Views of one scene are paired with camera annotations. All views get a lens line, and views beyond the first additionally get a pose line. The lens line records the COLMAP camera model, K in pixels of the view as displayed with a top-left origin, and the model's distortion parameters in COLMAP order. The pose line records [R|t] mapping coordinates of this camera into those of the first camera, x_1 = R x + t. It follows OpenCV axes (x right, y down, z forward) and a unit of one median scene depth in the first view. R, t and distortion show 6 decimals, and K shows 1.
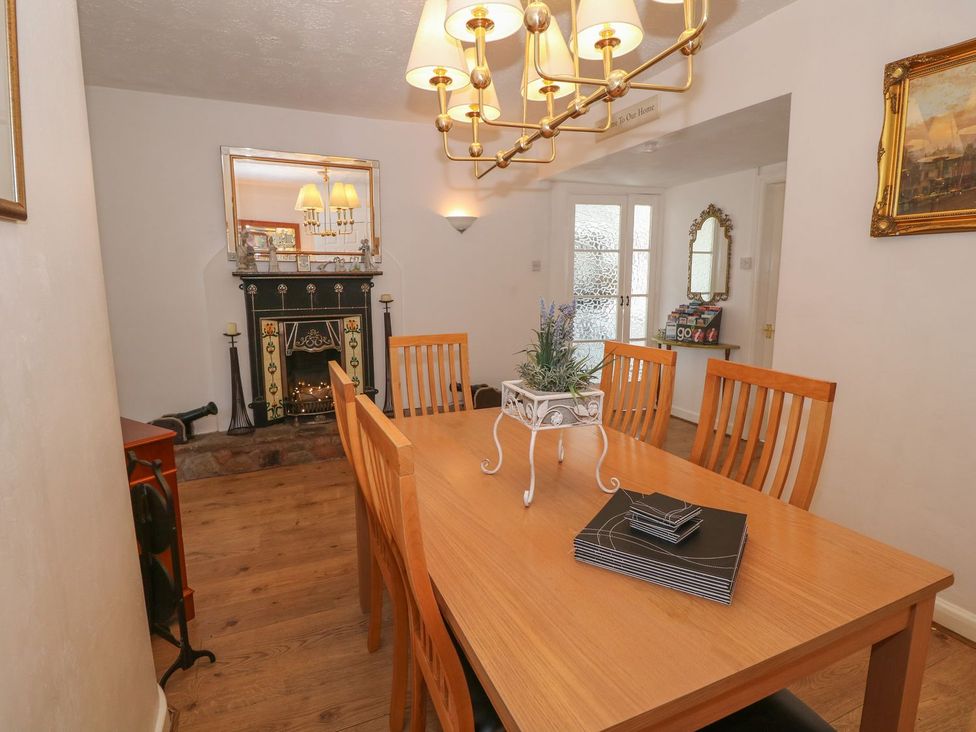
lens RADIAL K [[522.4, 0, 488.0], [0, 522.4, 366.0], [0, 0, 1]] dist [-0.013075, -0.000530]
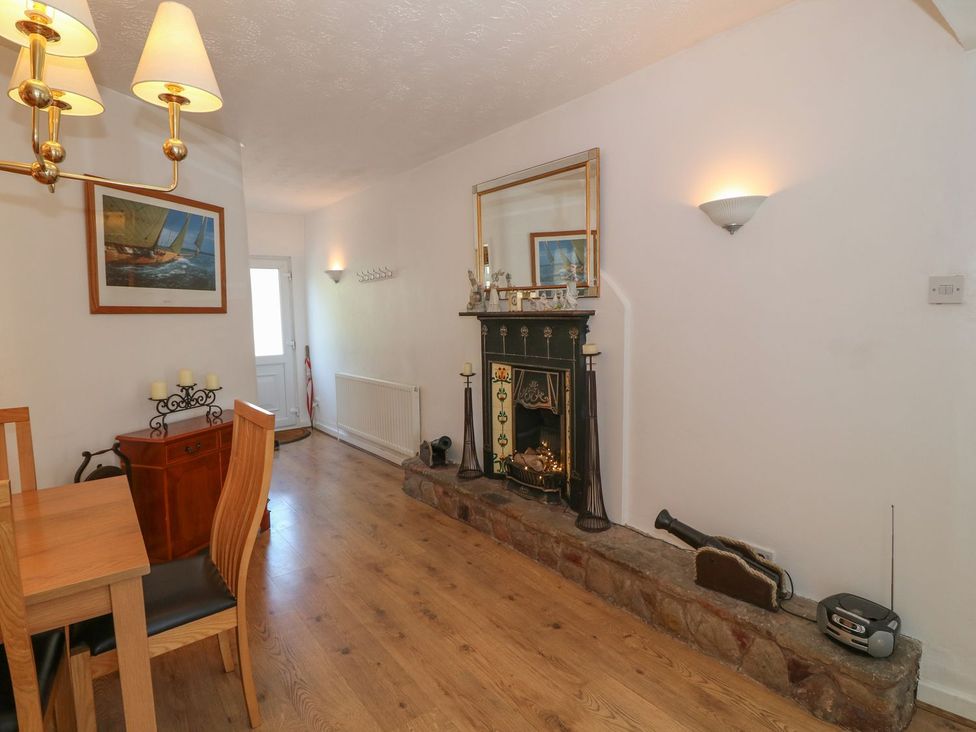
lens RADIAL K [[522.4, 0, 488.0], [0, 522.4, 366.0], [0, 0, 1]] dist [-0.013075, -0.000530]
pose [[0.246932, 0.105916, -0.963227, 0.445211], [-0.145206, 0.986830, 0.071286, -0.146017], [0.958092, 0.122263, 0.259060, 0.744807]]
